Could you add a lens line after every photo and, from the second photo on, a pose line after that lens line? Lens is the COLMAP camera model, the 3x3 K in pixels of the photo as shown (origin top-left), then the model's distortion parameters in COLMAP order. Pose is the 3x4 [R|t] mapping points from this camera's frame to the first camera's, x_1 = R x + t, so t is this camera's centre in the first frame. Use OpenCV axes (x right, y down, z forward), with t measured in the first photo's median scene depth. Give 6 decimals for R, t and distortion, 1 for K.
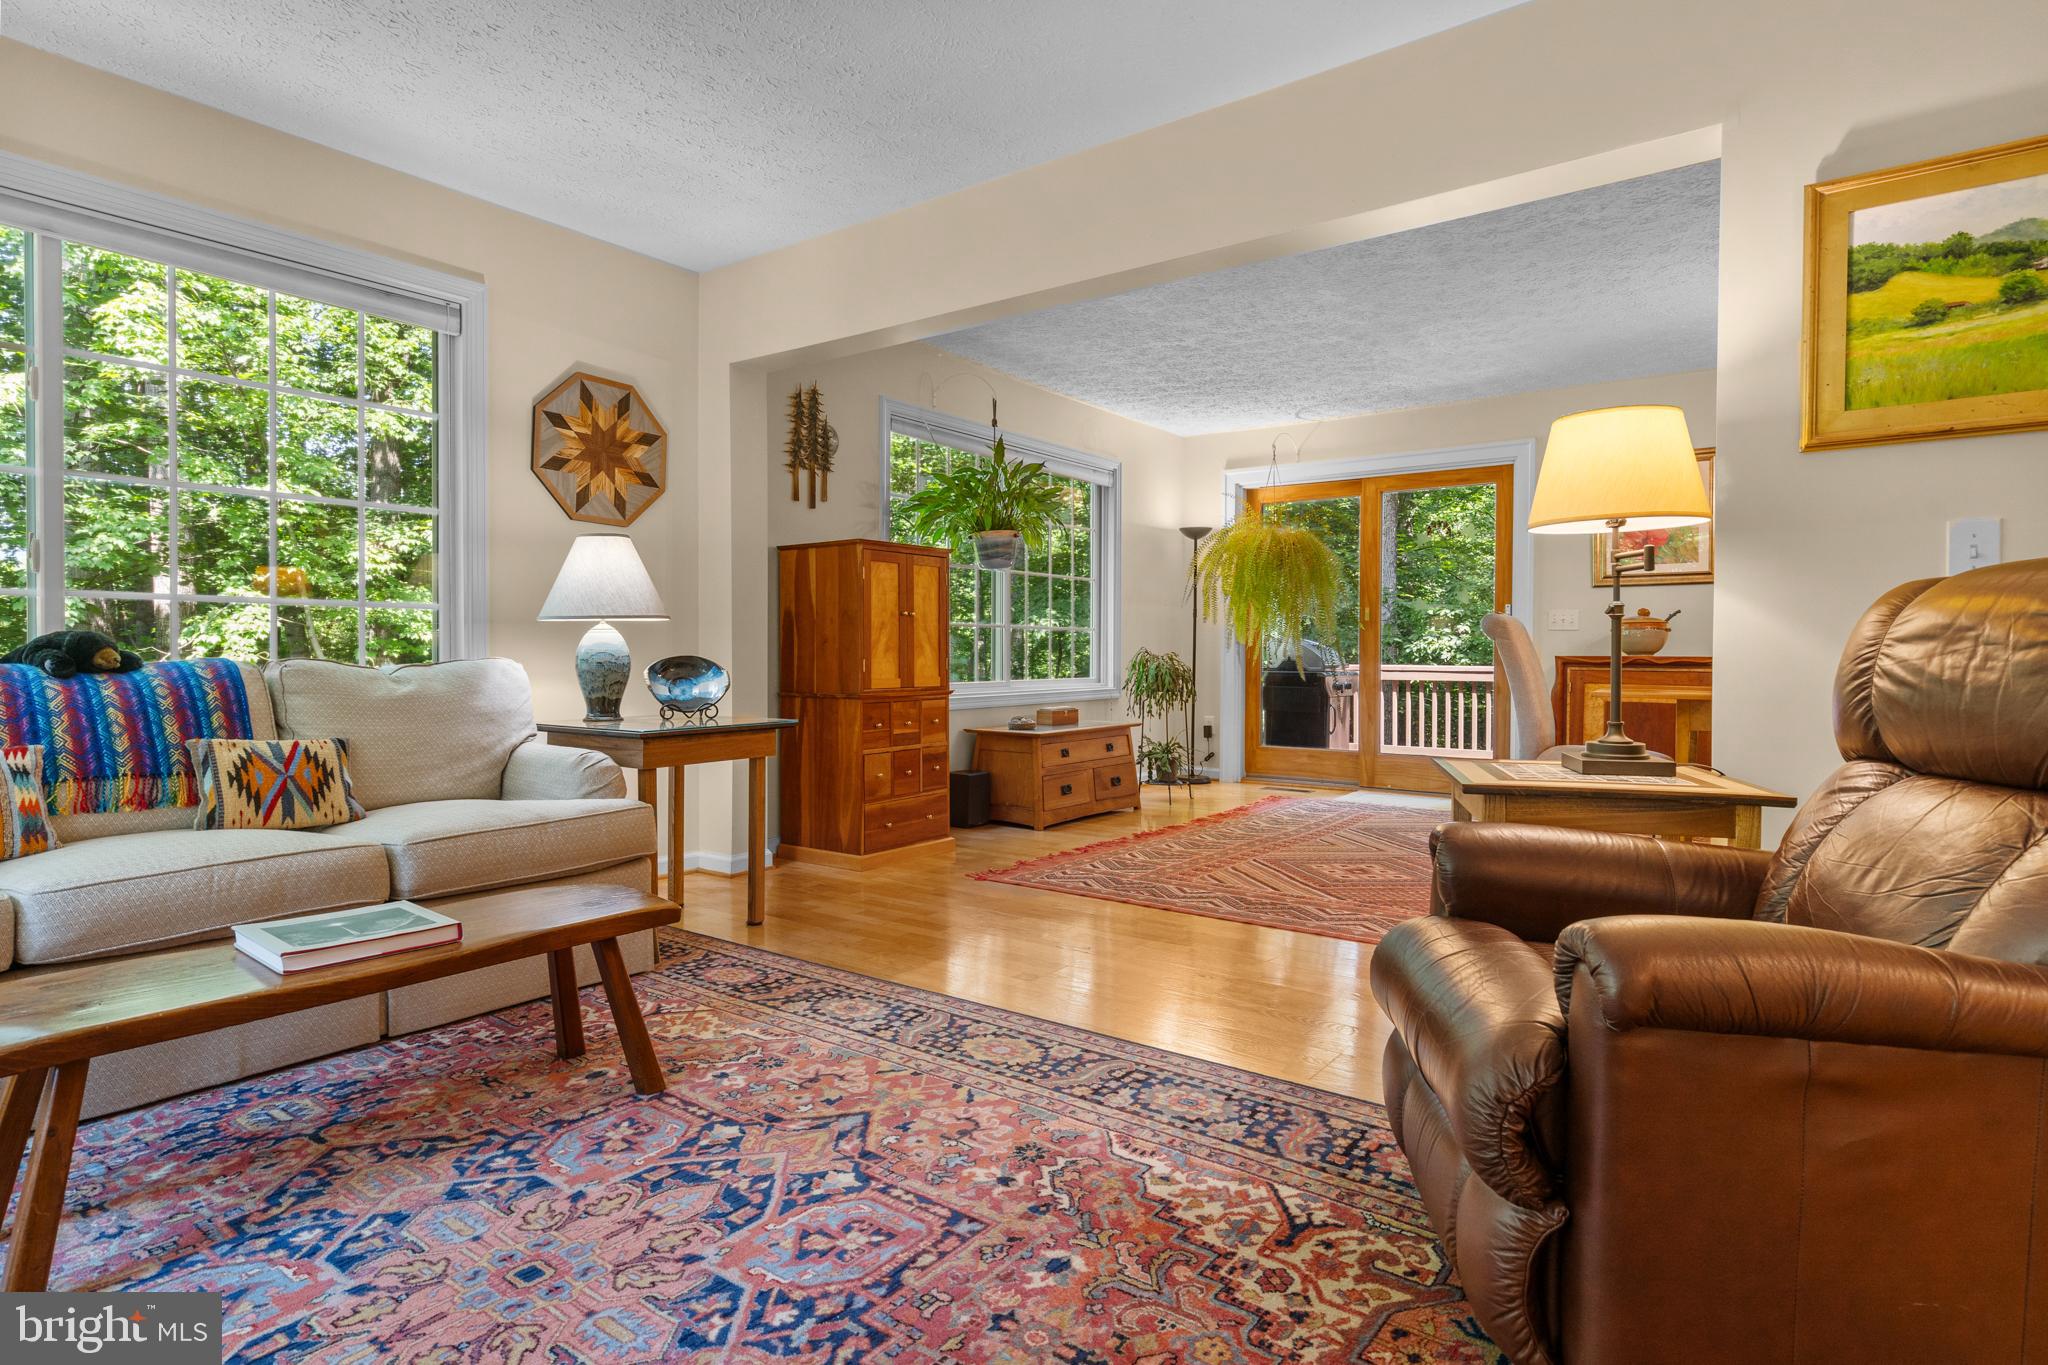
lens RADIAL K [[1077.4, 0, 1023.2], [0, 1077.4, 672.5], [0, 0, 1]] dist [0.002043, 0.000233]
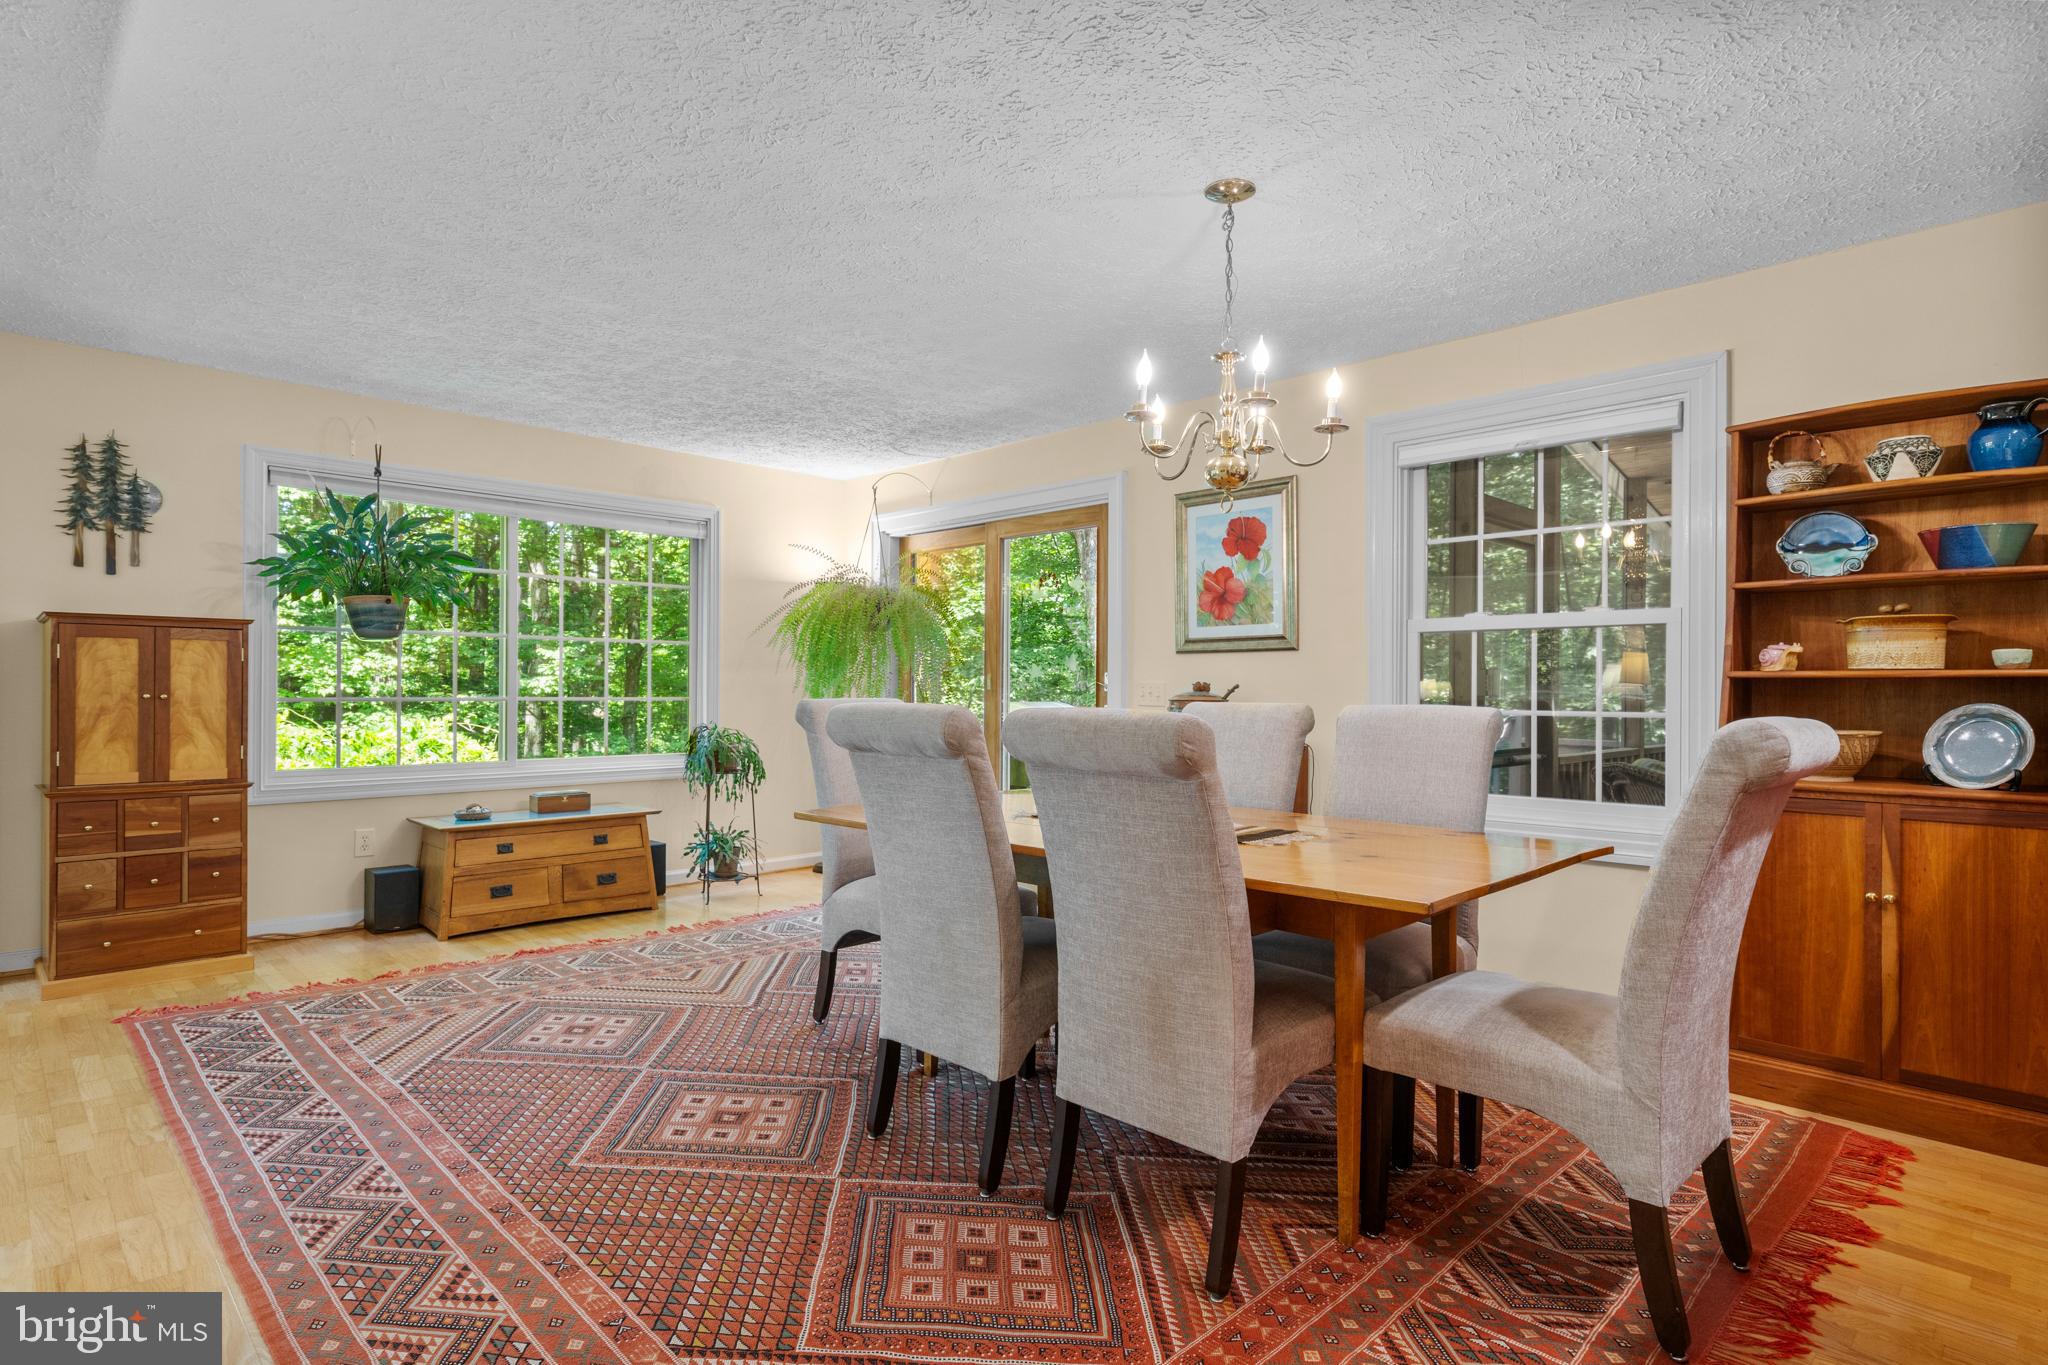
lens RADIAL K [[1054.3, 0, 1019.4], [0, 1054.3, 689.1], [0, 0, 1]] dist [0.002194, 0.000333]
pose [[0.988768, 0.002152, -0.149444, 0.699818], [-0.005417, 0.999755, -0.021445, -0.045621], [0.149362, 0.022013, 0.988538, 0.269940]]
